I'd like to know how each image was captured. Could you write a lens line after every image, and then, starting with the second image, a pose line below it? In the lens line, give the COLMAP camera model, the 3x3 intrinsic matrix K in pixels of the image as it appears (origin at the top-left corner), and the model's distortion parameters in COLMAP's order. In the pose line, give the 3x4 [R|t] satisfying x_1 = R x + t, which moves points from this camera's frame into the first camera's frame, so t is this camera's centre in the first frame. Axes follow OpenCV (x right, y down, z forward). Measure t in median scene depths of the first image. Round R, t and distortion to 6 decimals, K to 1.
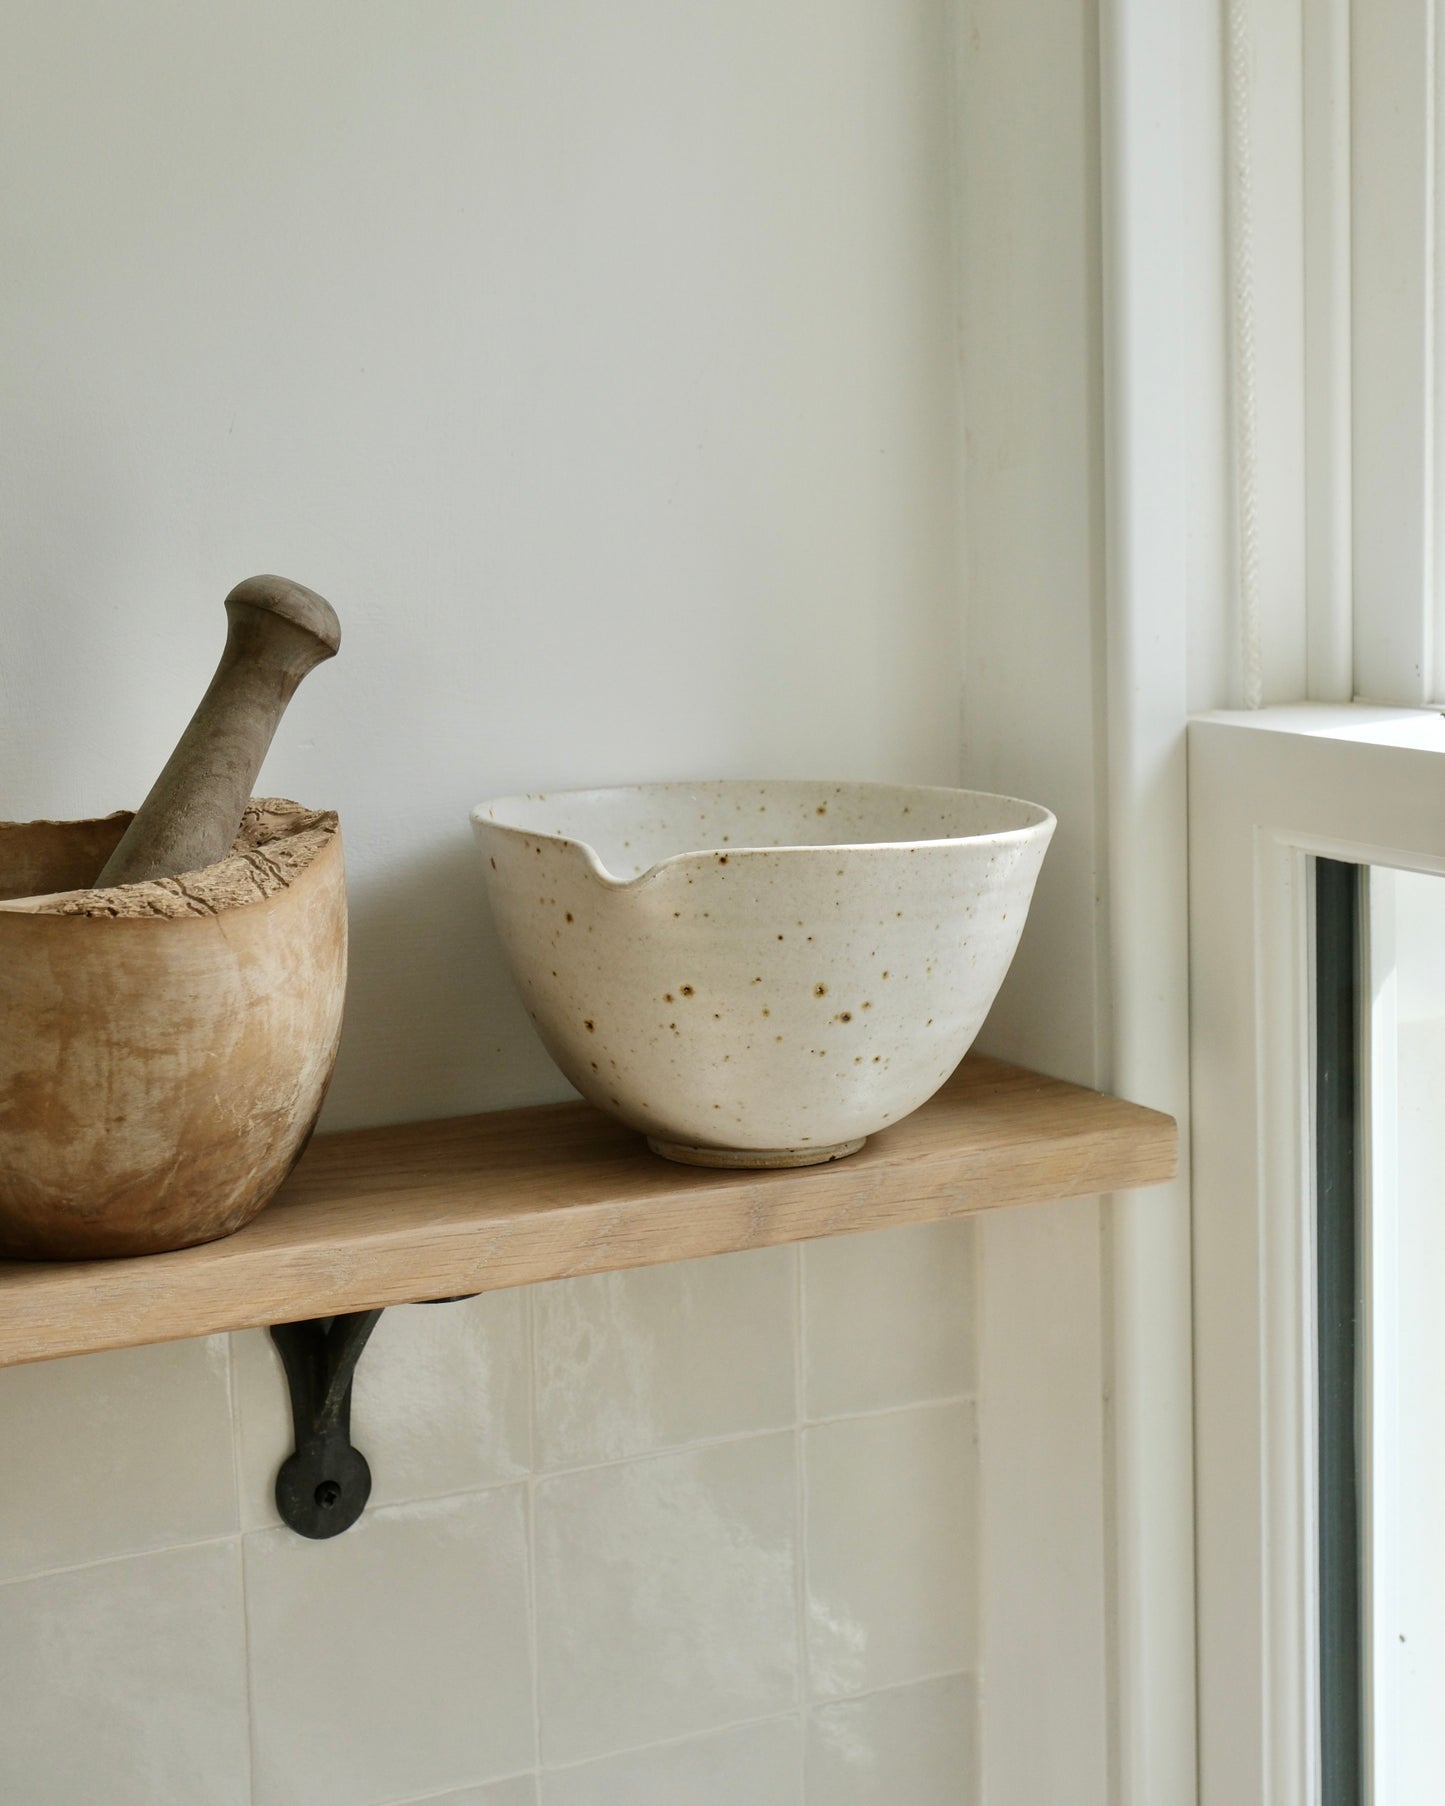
lens RADIAL K [[3783.9, 0, 723.6], [0, 3783.9, 901.0], [0, 0, 1]] dist [0.002534, 0.000000]
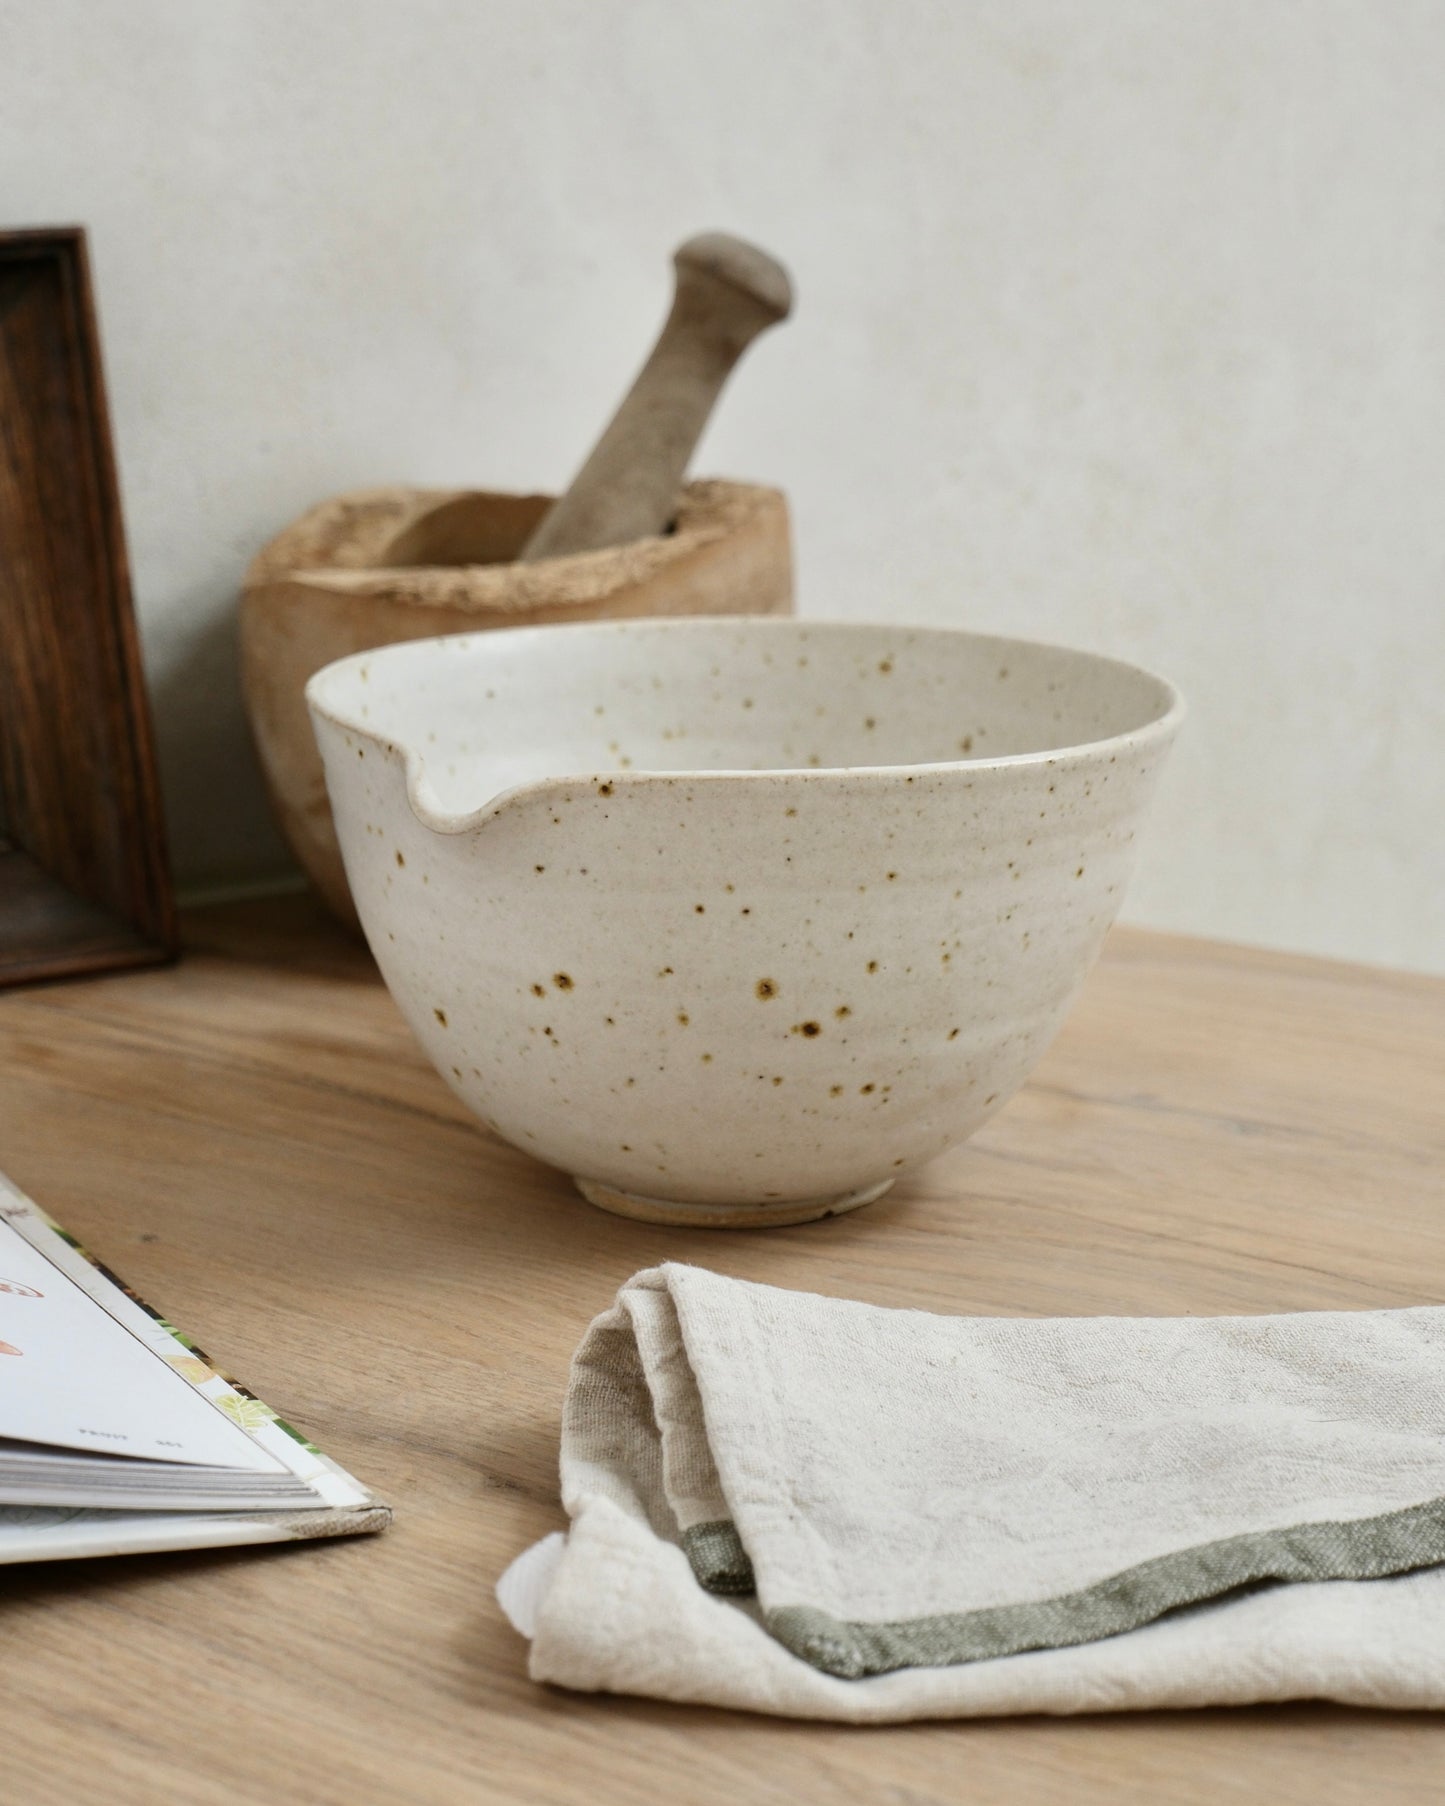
lens RADIAL K [[3747.3, 0, 717.8], [0, 3747.3, 899.8], [0, 0, 1]] dist [-0.006582, 0.000000]
pose [[0.987485, 0.036254, -0.153487, 0.113868], [-0.021608, 0.995144, 0.096033, -0.052208], [0.156224, -0.091515, 0.983473, 0.370177]]
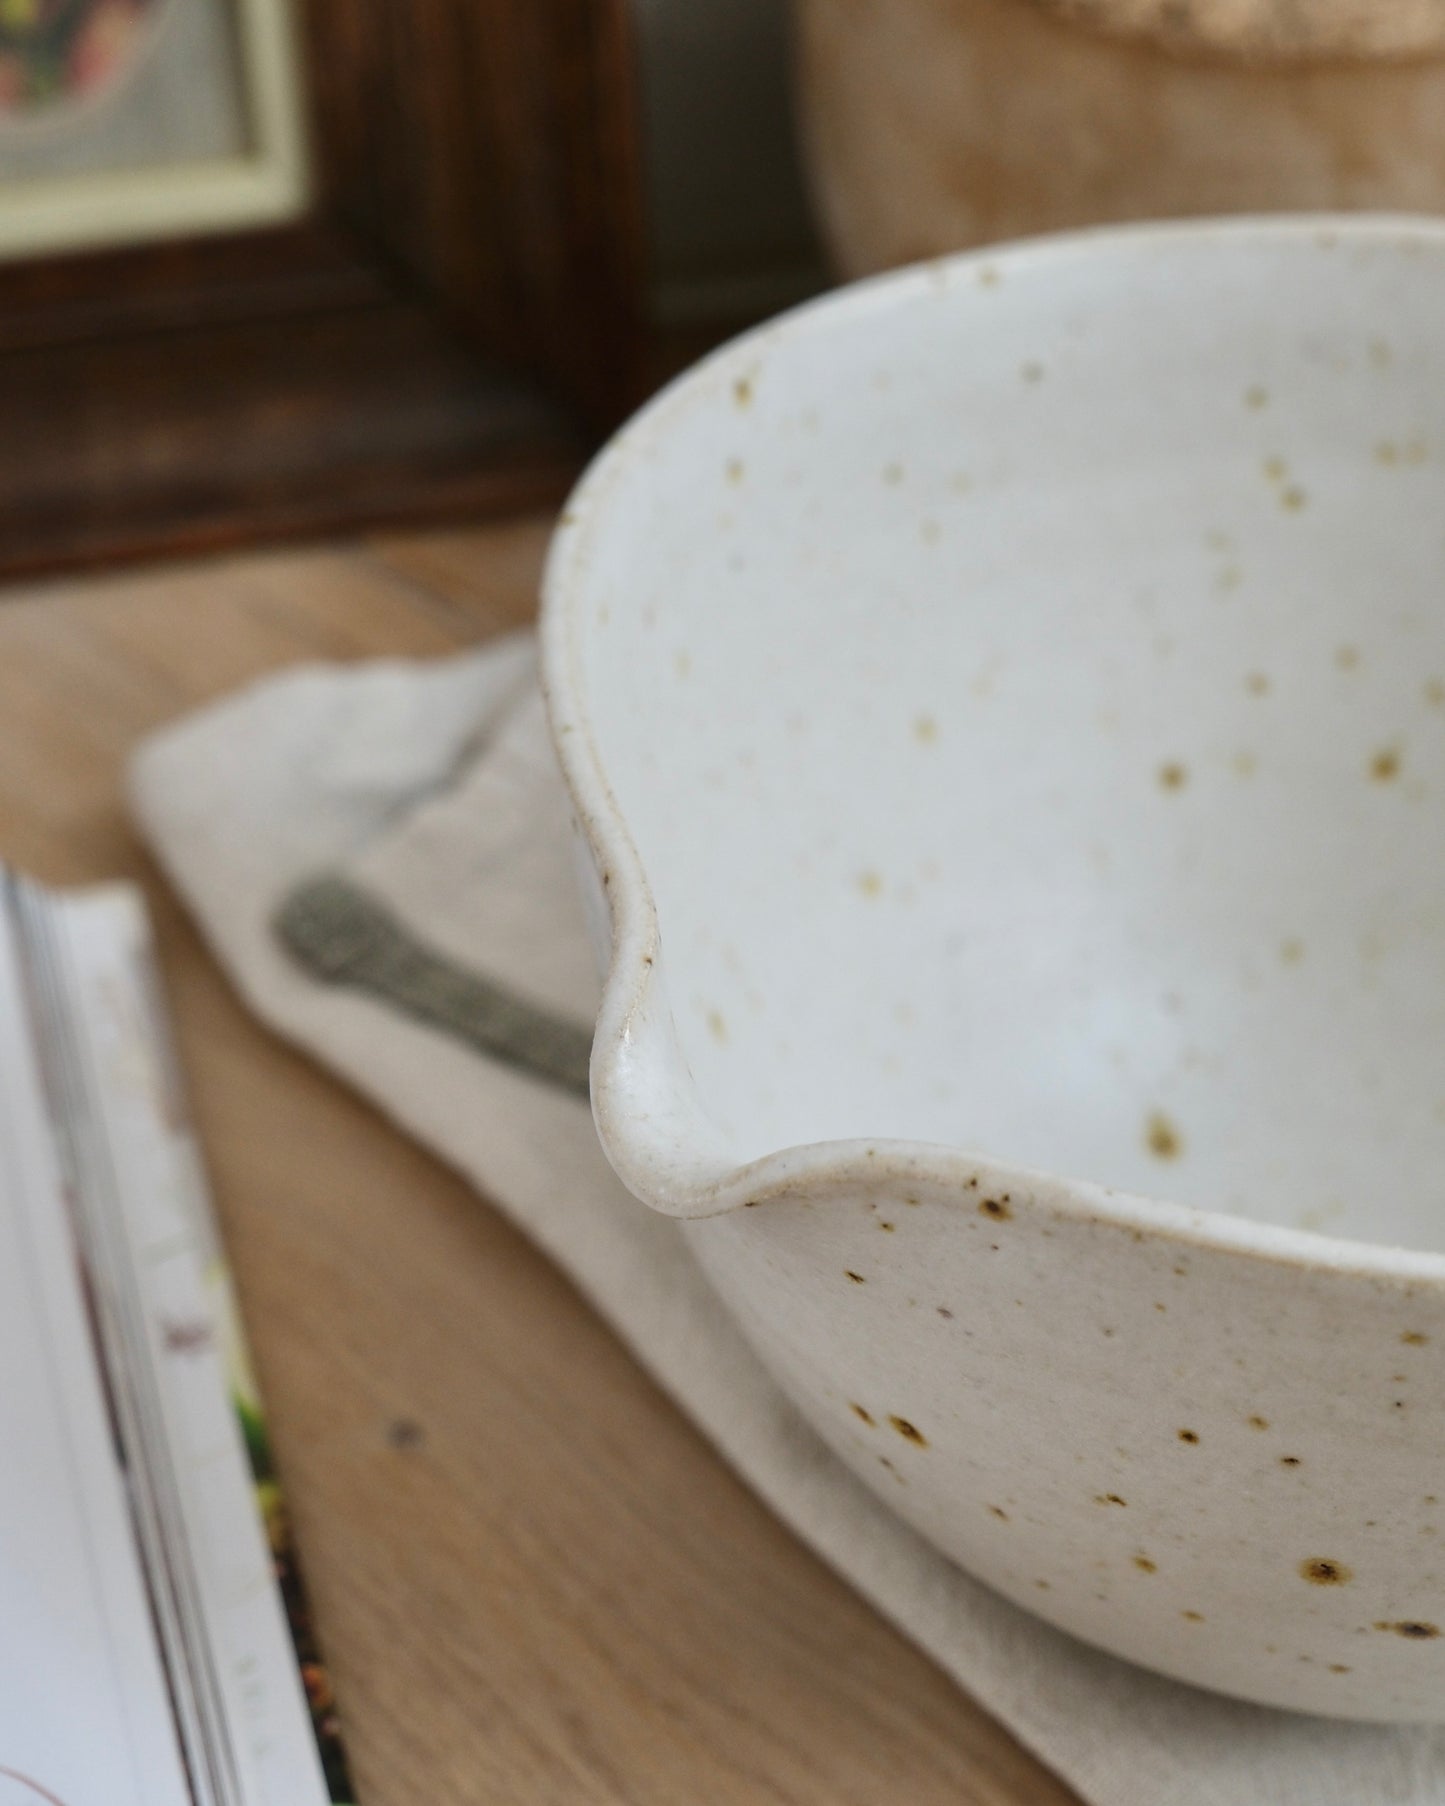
lens RADIAL K [[3783.9, 0, 717.6], [0, 3783.9, 911.3], [0, 0, 1]] dist [0.002534, 0.000000]
pose [[0.901431, 0.269988, -0.338420, 0.068157], [-0.070270, 0.862593, 0.500994, -0.163436], [0.427181, -0.427831, 0.796540, 0.762090]]
